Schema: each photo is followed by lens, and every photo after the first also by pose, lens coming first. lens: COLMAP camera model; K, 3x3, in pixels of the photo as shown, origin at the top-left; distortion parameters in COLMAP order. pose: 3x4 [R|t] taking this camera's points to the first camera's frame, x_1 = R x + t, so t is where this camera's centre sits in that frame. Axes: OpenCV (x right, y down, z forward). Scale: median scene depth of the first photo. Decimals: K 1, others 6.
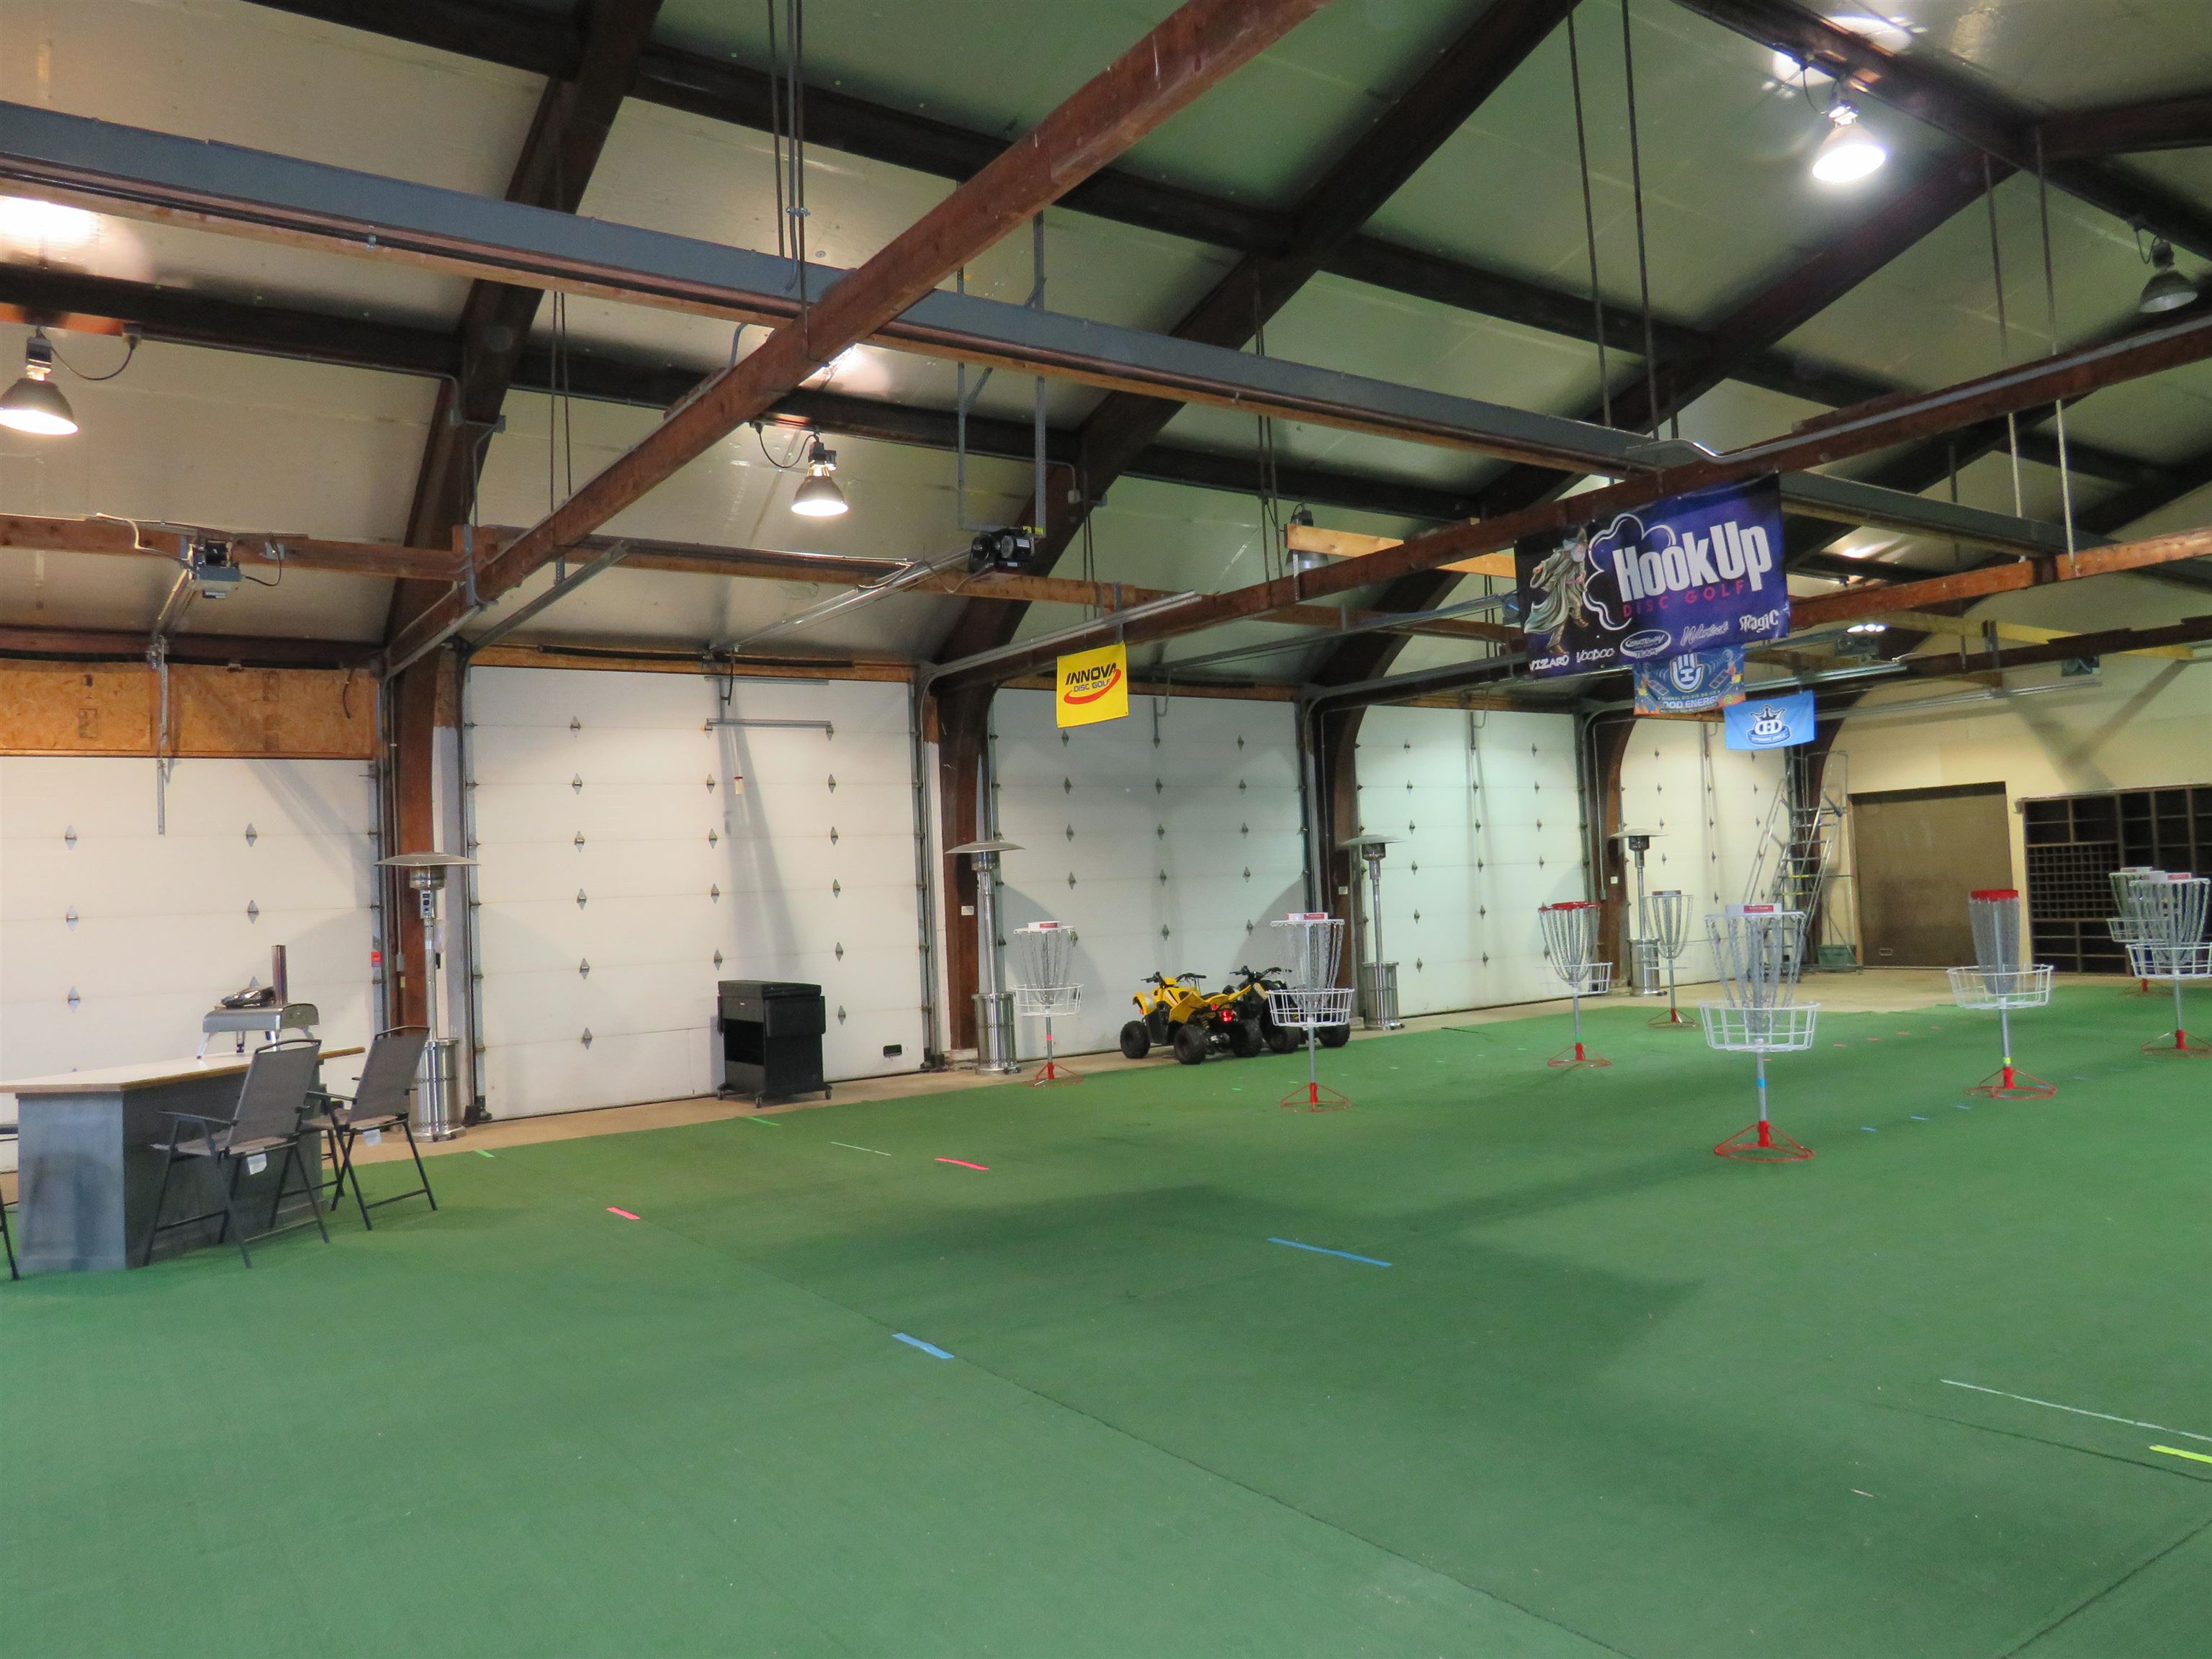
lens RADIAL K [[1564.4, 0, 1114.6], [0, 1564.4, 827.5], [0, 0, 1]] dist [-0.007453, 0.003906]
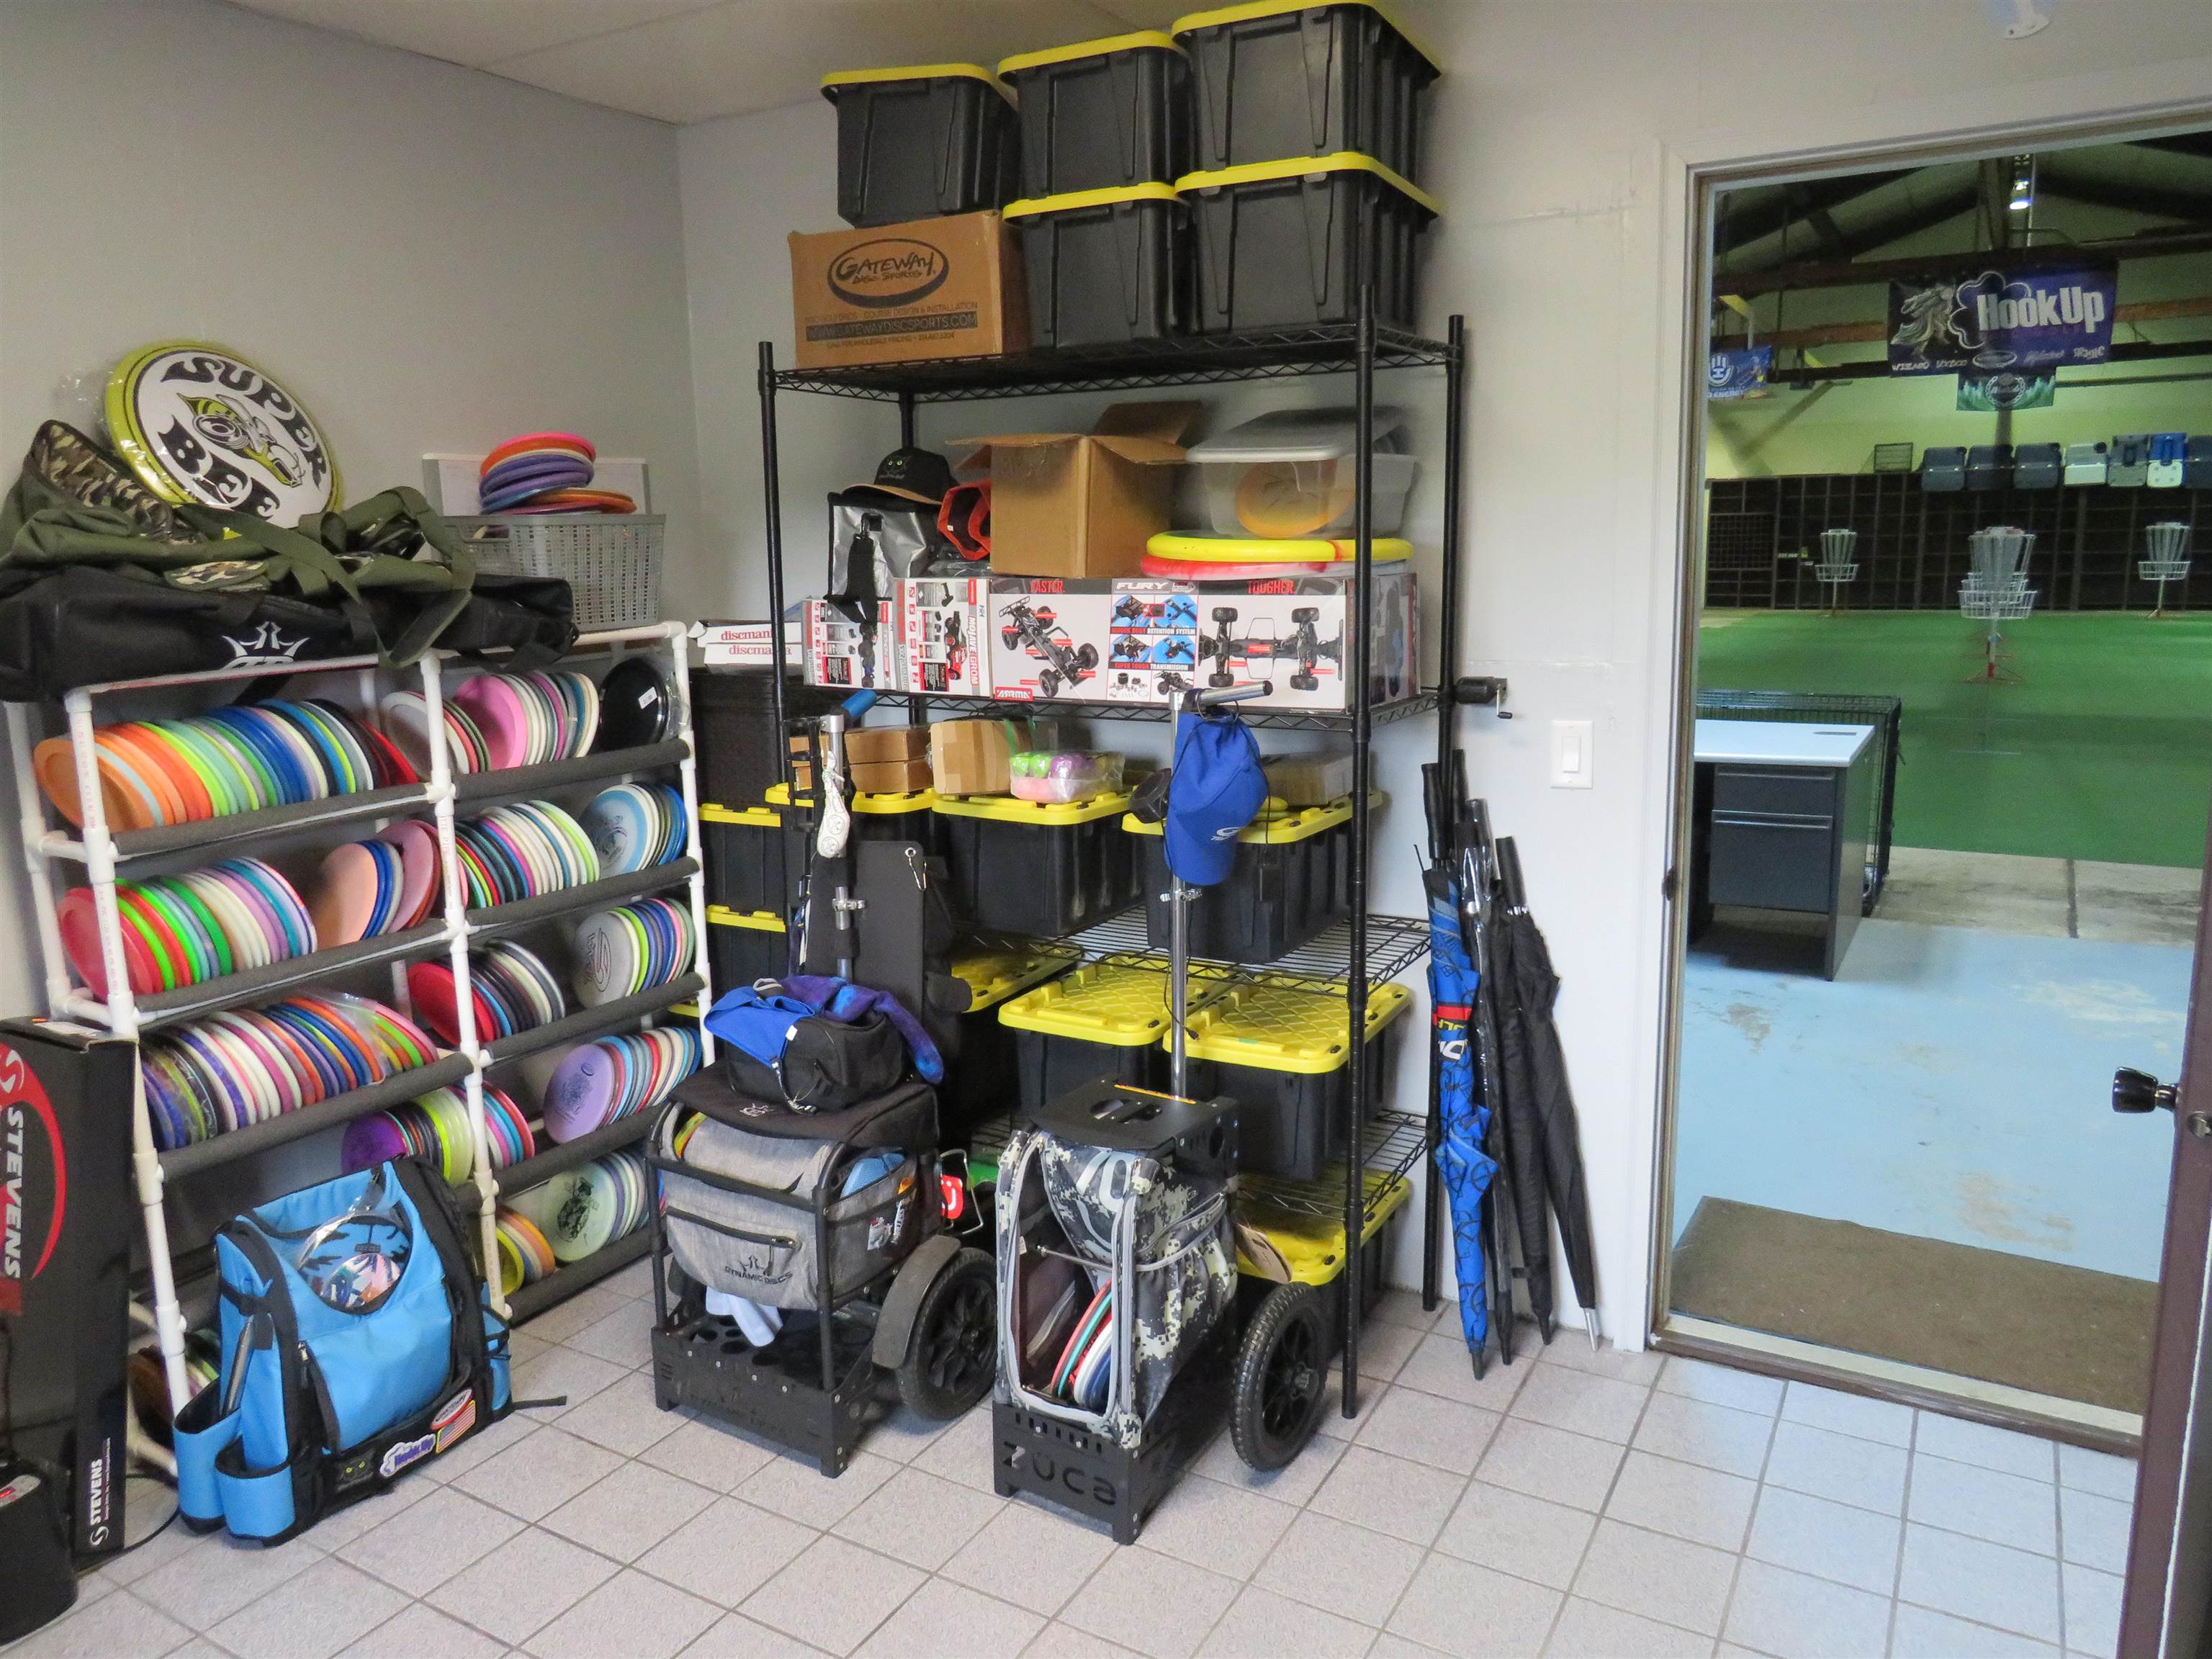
lens RADIAL K [[1564.4, 0, 1101.4], [0, 1564.4, 825.0], [0, 0, 1]] dist [-0.007453, 0.003906]
pose [[0.910657, -0.048334, 0.410326, -0.994437], [-0.037490, 0.979370, 0.198567, 0.055258], [-0.411459, -0.196209, 0.890058, -0.108178]]
